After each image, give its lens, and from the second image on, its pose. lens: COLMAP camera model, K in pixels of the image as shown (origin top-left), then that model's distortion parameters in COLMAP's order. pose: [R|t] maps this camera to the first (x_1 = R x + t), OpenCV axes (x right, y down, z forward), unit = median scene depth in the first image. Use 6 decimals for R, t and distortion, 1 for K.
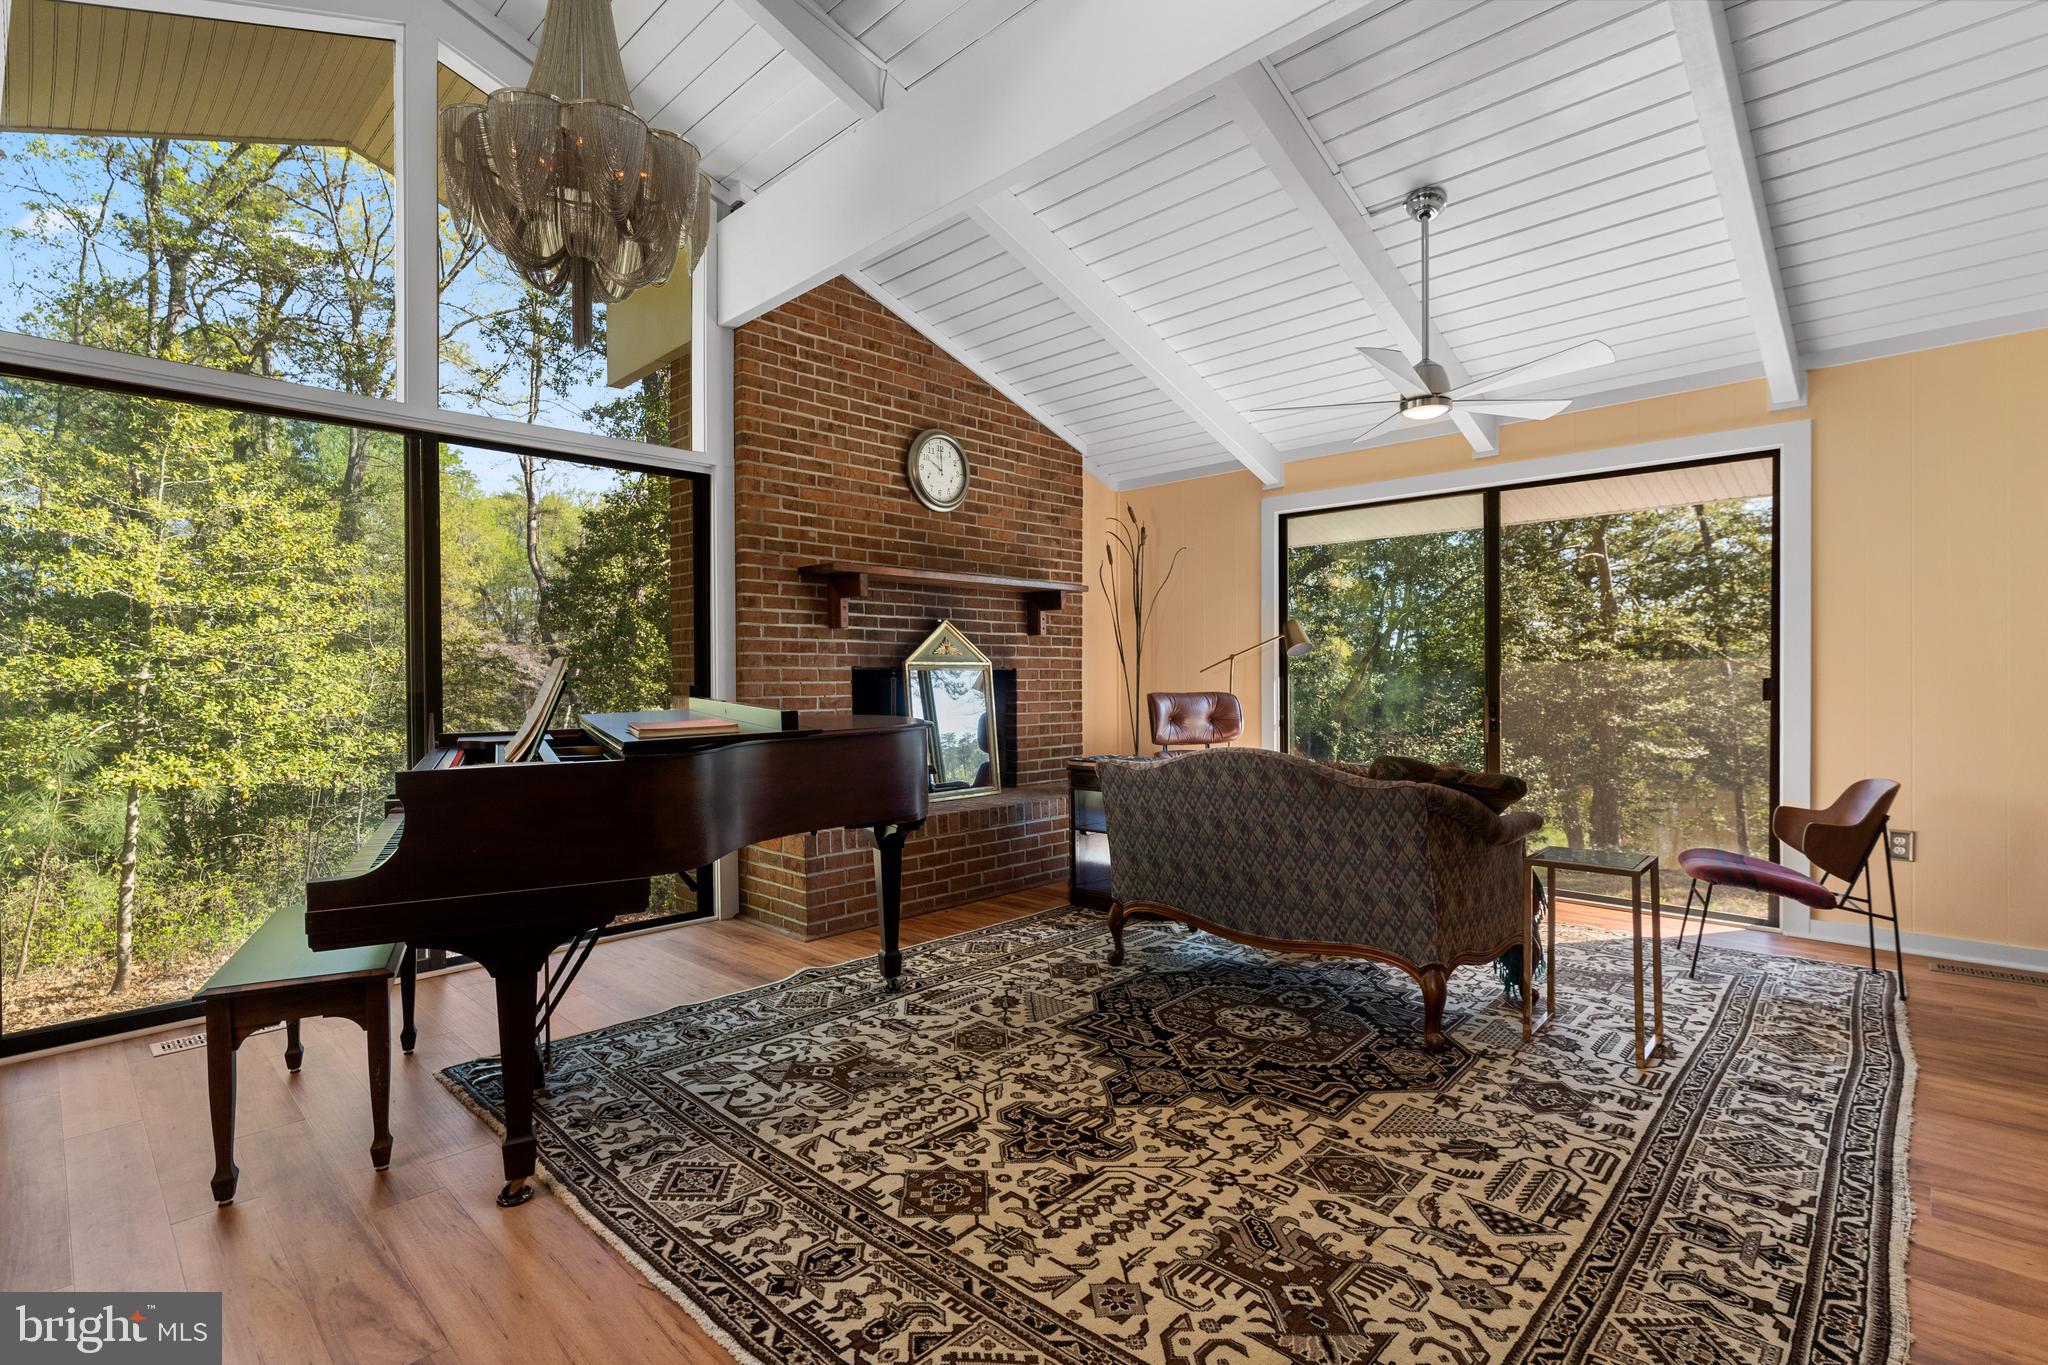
lens RADIAL K [[962.8, 0, 1008.4], [0, 962.8, 684.6], [0, 0, 1]] dist [-0.000615, -0.000359]
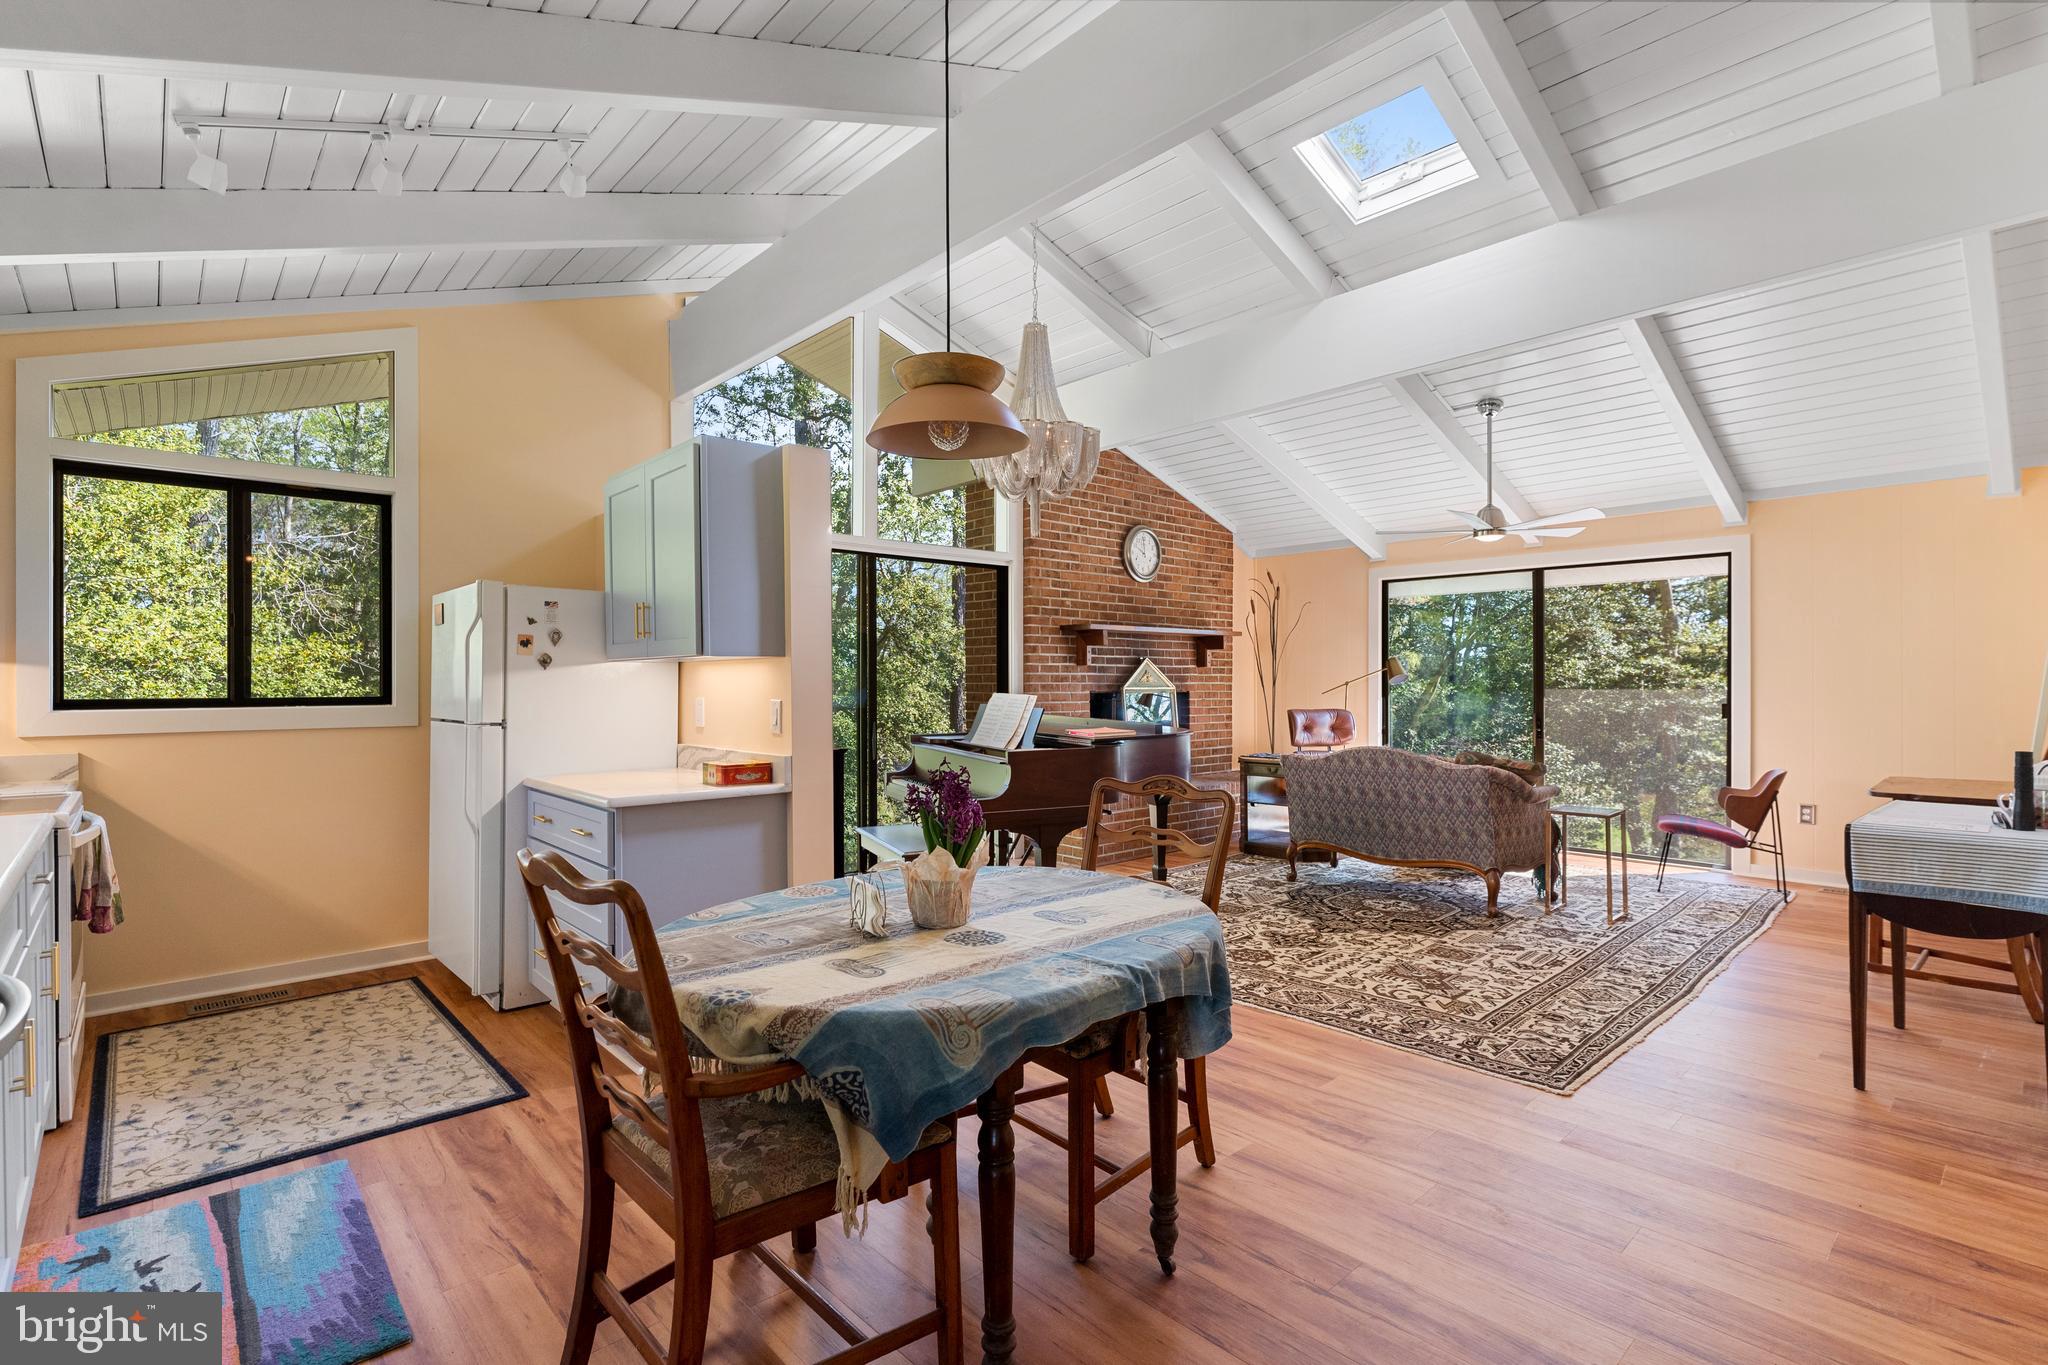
lens RADIAL K [[962.8, 0, 1008.4], [0, 962.8, 684.6], [0, 0, 1]] dist [-0.000615, -0.000359]
pose [[0.998222, 0.004246, -0.059456, -0.328262], [-0.004547, 0.999978, -0.004931, -0.034388], [0.059433, 0.005193, 0.998219, -0.784028]]
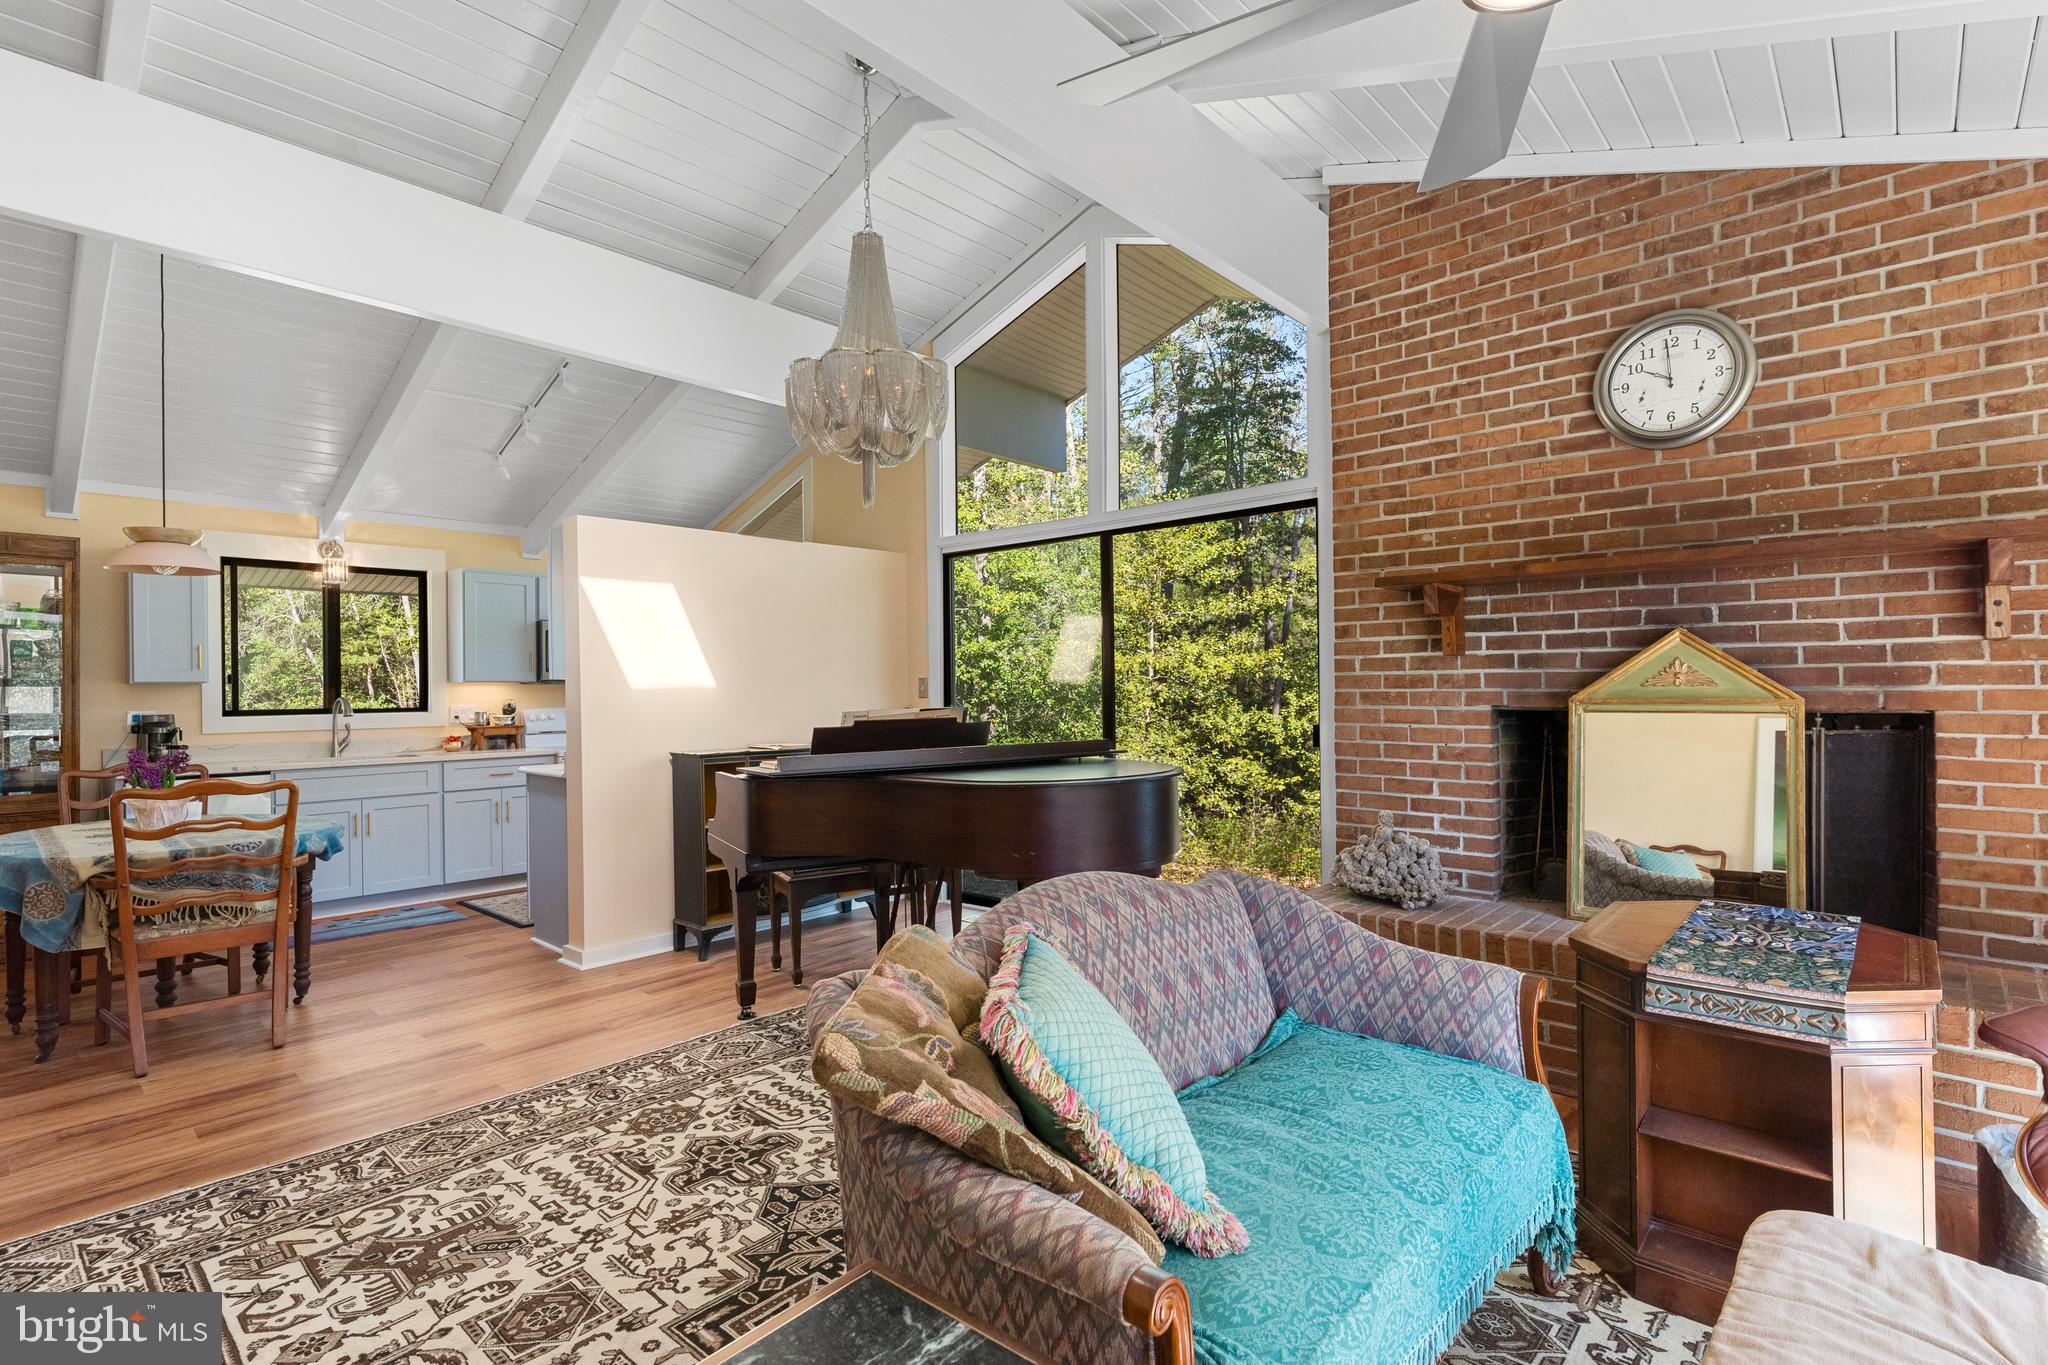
lens RADIAL K [[962.8, 0, 1008.4], [0, 962.8, 684.6], [0, 0, 1]] dist [-0.000615, -0.000359]
pose [[0.033955, 0.002828, -0.999419, 0.909541], [0.003292, 0.999990, 0.002942, -0.062833], [0.999418, -0.003390, 0.033945, 1.003159]]
